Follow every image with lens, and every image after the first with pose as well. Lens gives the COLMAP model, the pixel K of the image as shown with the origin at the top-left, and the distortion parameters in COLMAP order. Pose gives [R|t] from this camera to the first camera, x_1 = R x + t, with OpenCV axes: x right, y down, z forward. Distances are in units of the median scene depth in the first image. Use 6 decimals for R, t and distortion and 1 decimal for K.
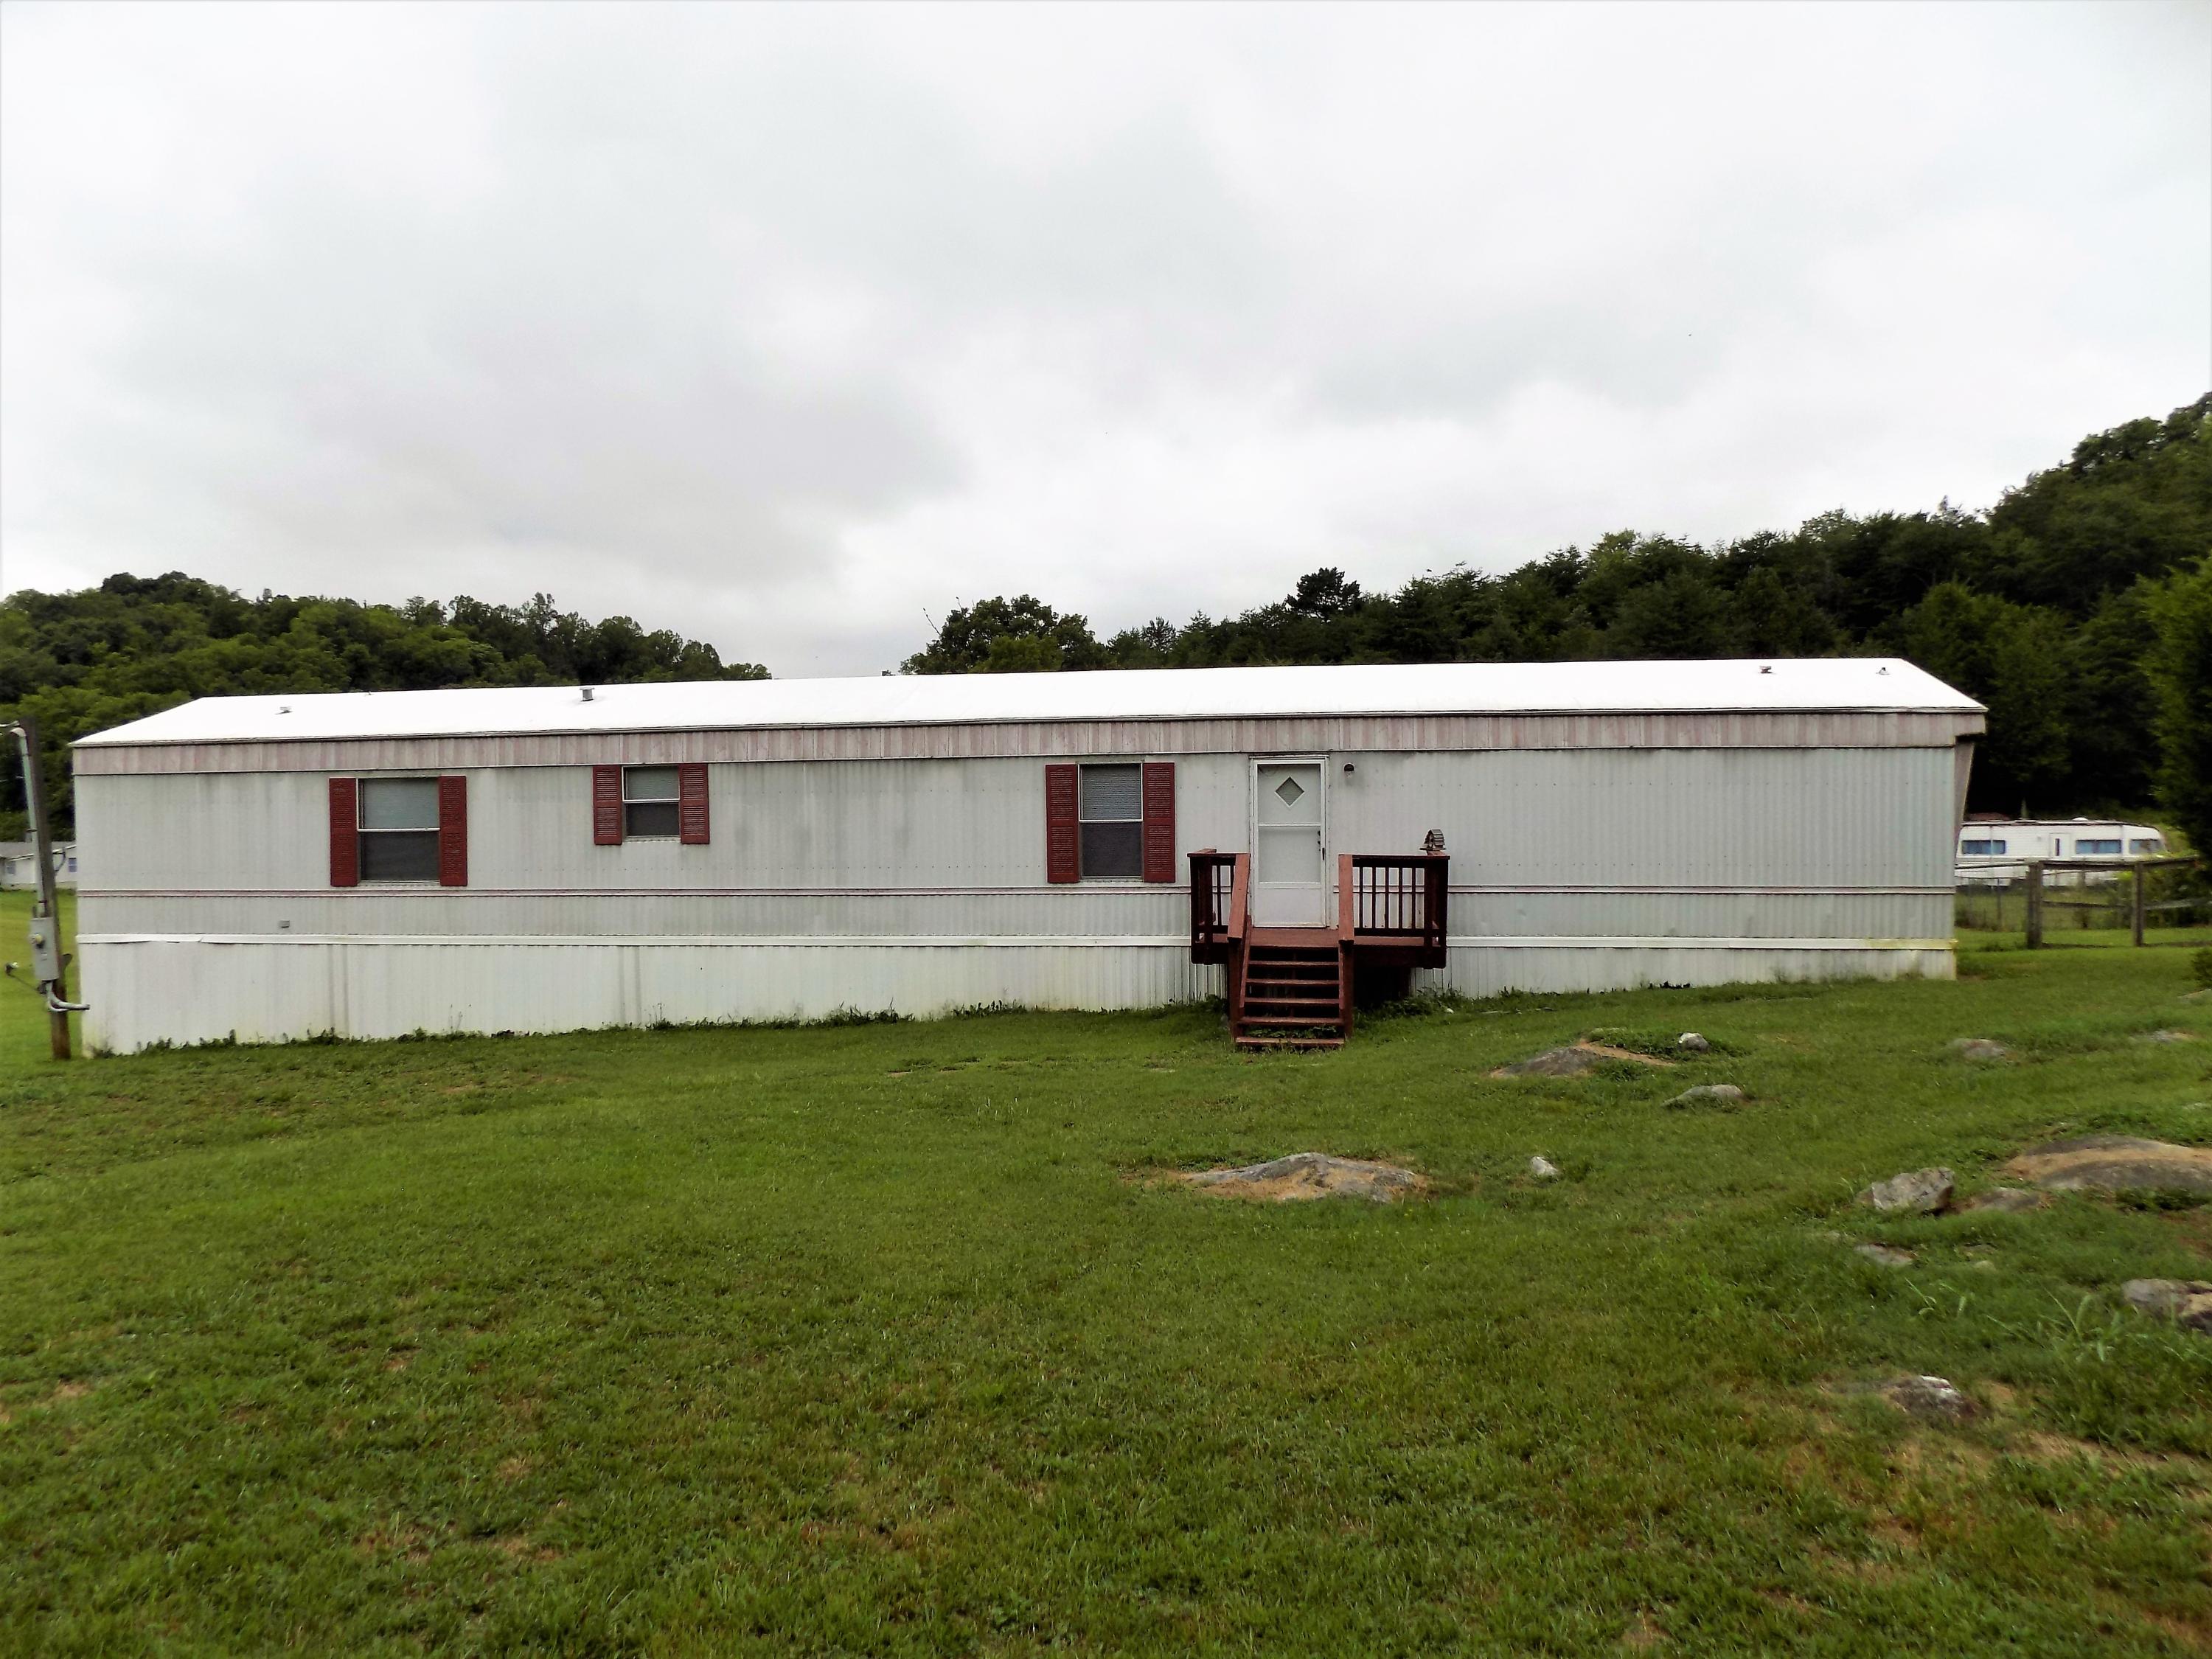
lens RADIAL K [[1489.3, 0, 1123.2], [0, 1489.3, 822.3], [0, 0, 1]] dist [-0.075383, 0.075247]
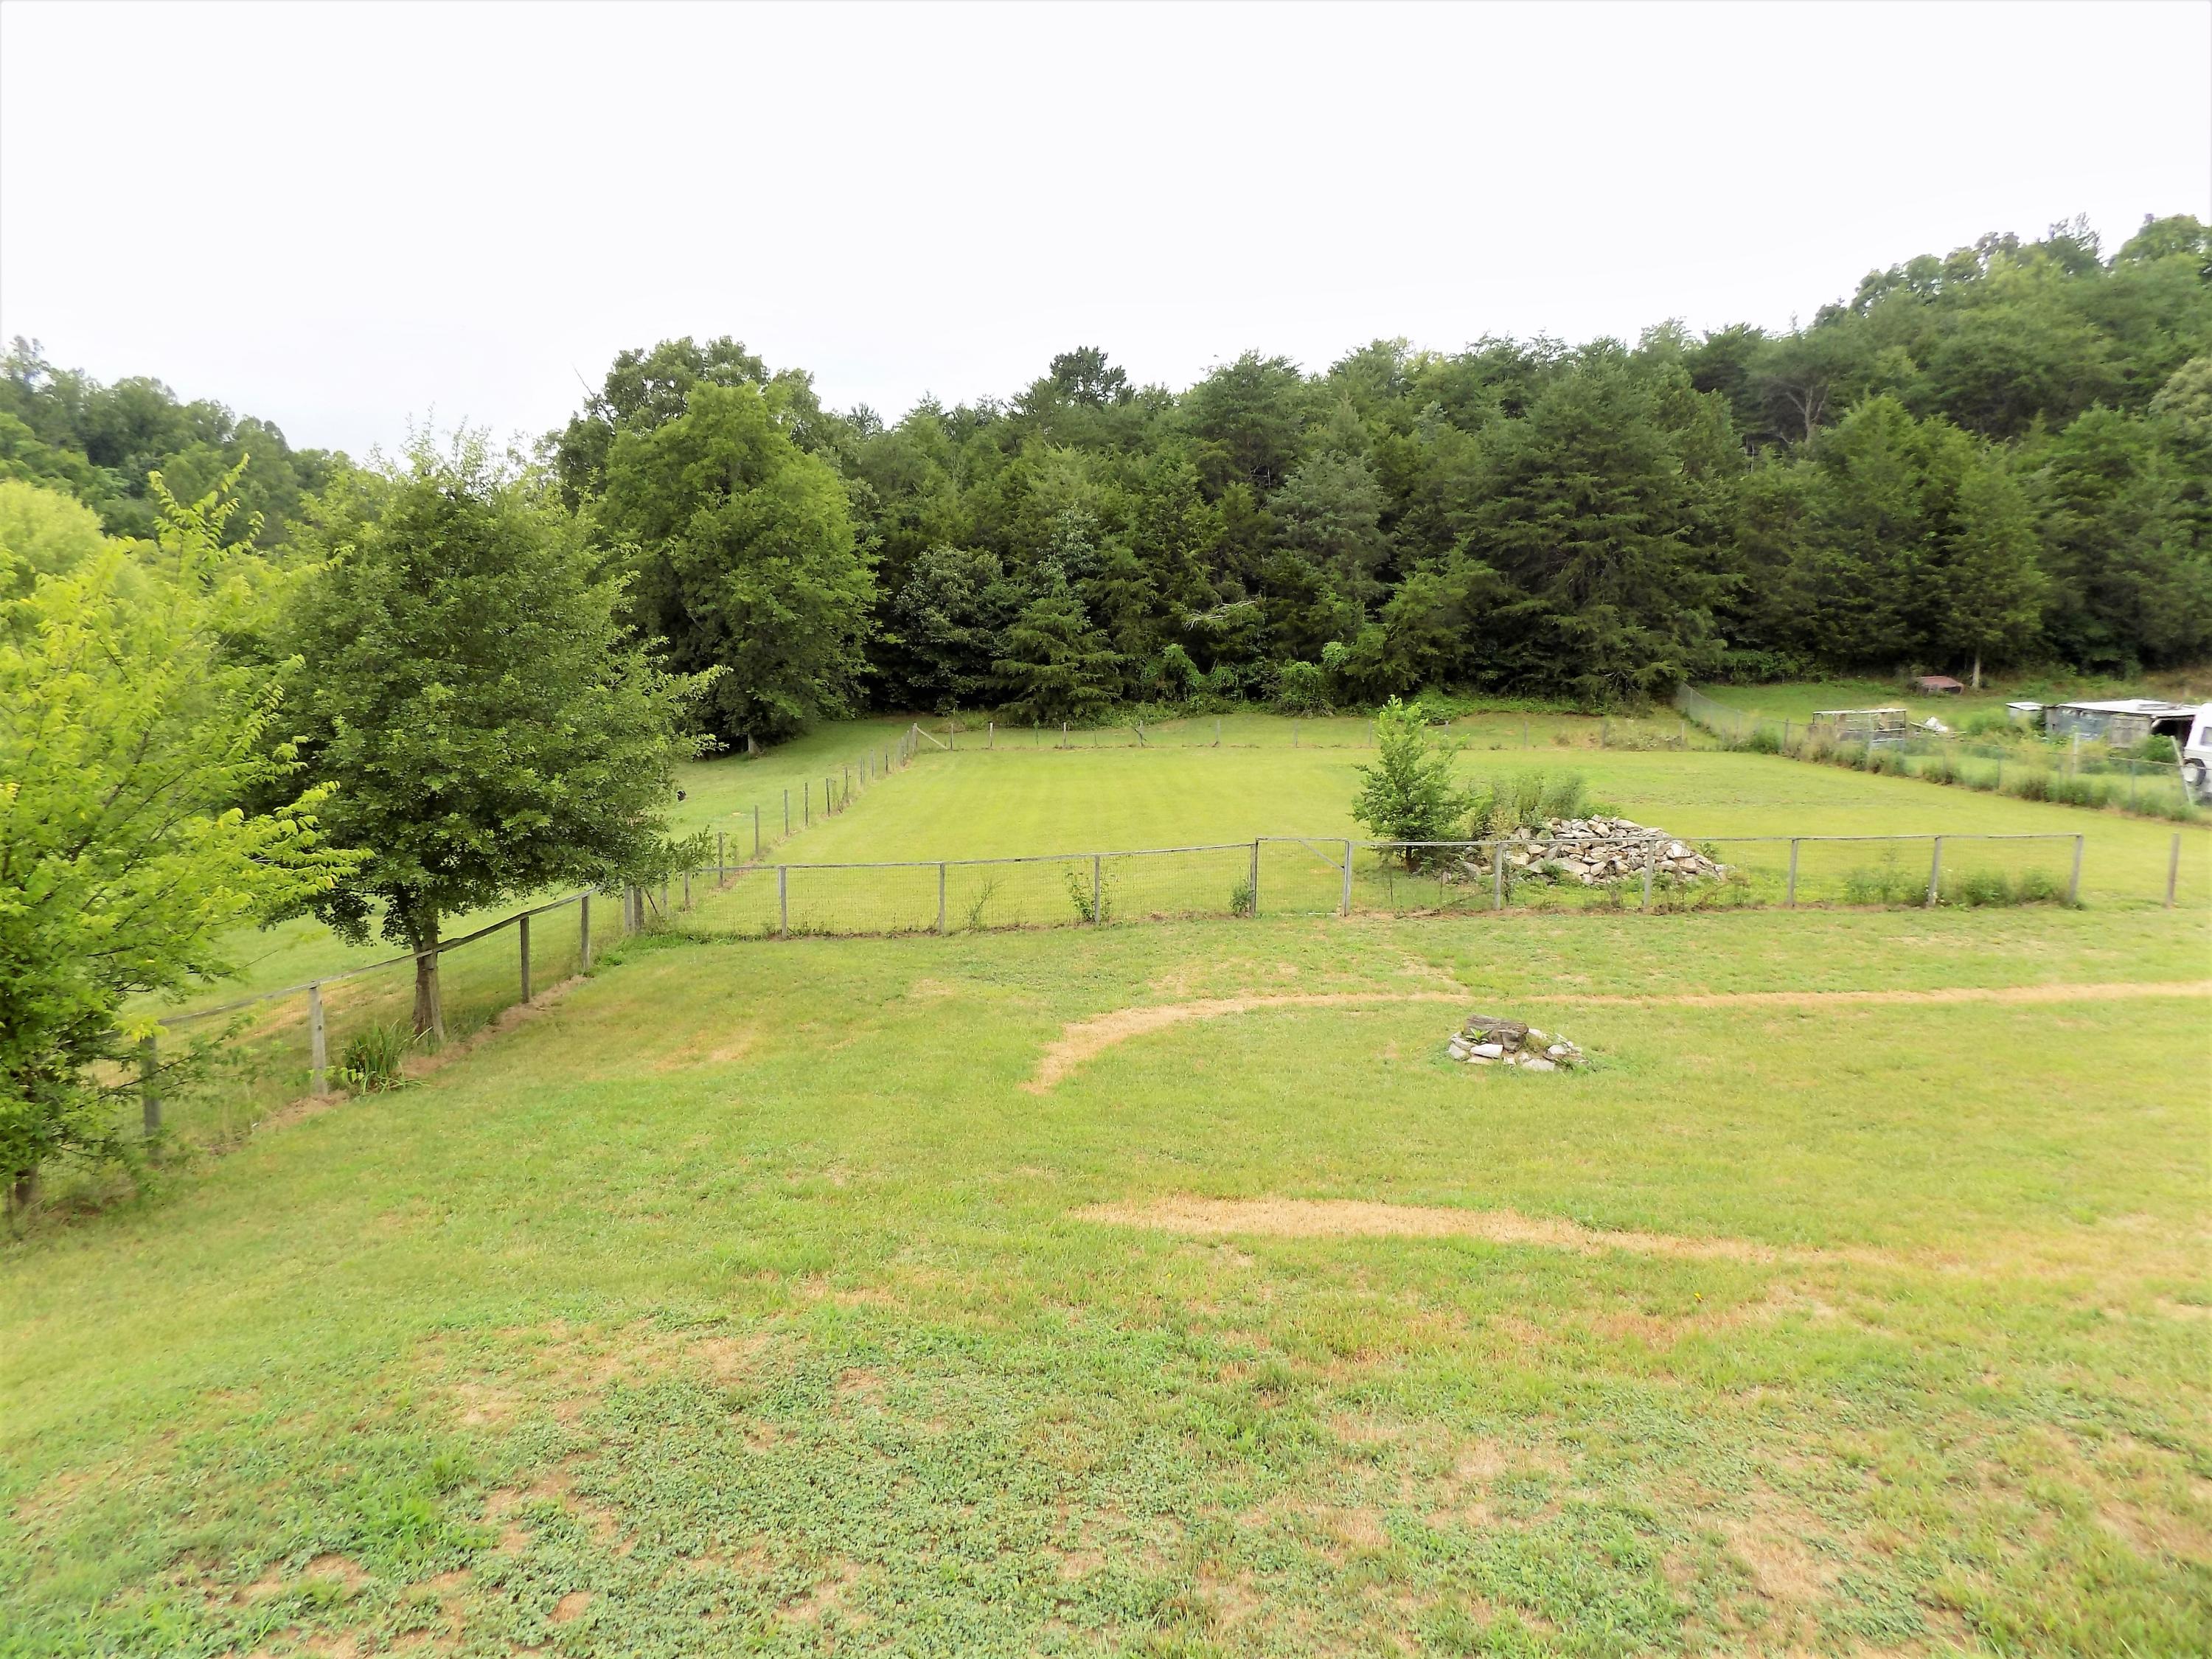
lens RADIAL K [[1487.0, 0, 1106.4], [0, 1487.0, 815.7], [0, 0, 1]] dist [-0.078783, 0.081677]
pose [[0.972220, 0.000558, 0.234070, -0.024597], [-0.026022, 0.994056, 0.105713, -0.001245], [-0.232620, -0.108867, 0.966455, 0.111795]]
